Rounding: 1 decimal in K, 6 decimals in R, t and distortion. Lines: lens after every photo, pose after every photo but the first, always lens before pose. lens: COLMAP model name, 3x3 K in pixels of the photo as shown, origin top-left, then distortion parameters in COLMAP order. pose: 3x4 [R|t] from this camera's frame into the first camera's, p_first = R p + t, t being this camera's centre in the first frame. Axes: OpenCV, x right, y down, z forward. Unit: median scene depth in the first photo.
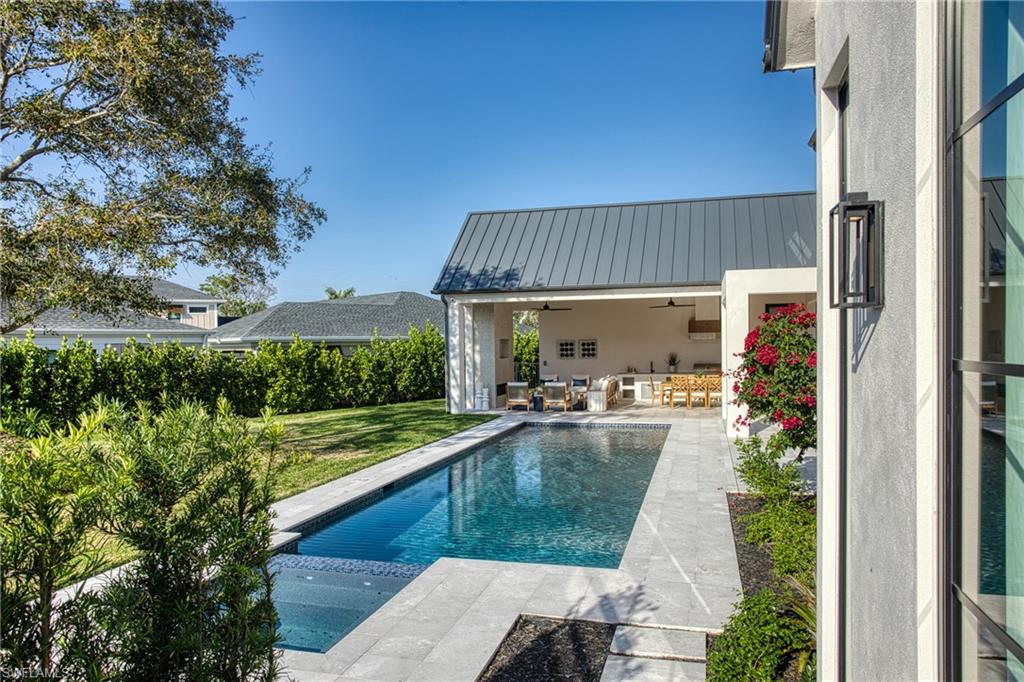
lens RADIAL K [[728.6, 0, 519.6], [0, 728.6, 342.7], [0, 0, 1]] dist [-0.022506, 0.003596]
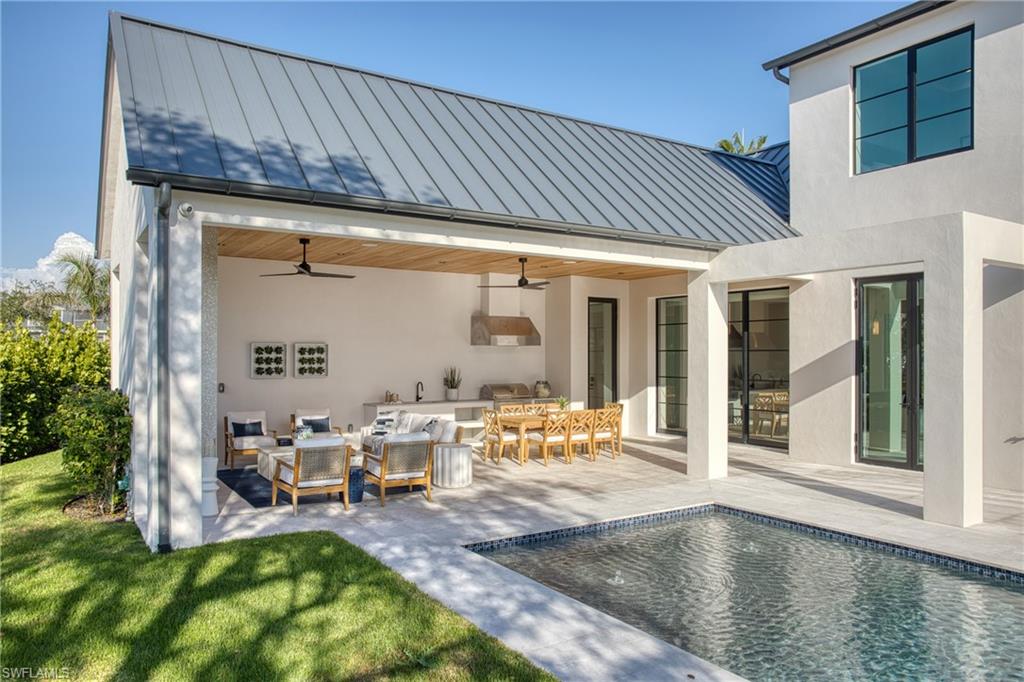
lens RADIAL K [[728.6, 0, 536.3], [0, 728.6, 359.8], [0, 0, 1]] dist [-0.022506, 0.003596]
pose [[0.655872, 0.012007, 0.754777, -0.205338], [-0.010266, 0.999923, -0.006986, 0.011231], [-0.754803, -0.003166, 0.655944, 0.555396]]
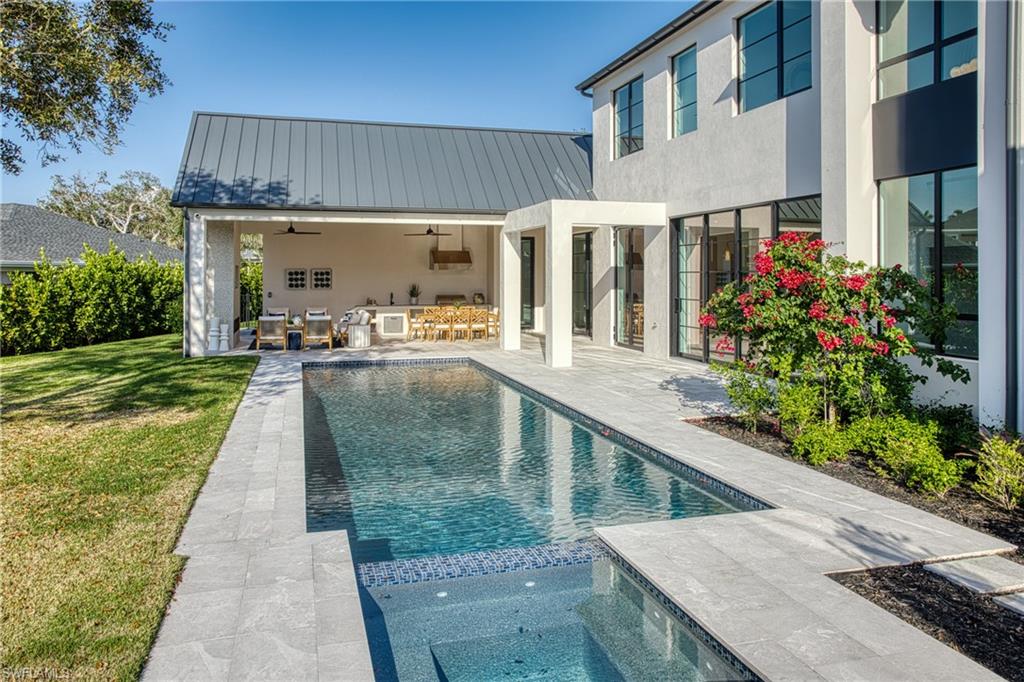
lens RADIAL K [[728.6, 0, 518.4], [0, 728.6, 265.6], [0, 0, 1]] dist [-0.022506, 0.003596]
pose [[0.846991, 0.020965, 0.531194, -0.185363], [-0.011209, 0.999704, -0.021584, 0.009309], [-0.531489, 0.012327, 0.846975, 0.116032]]
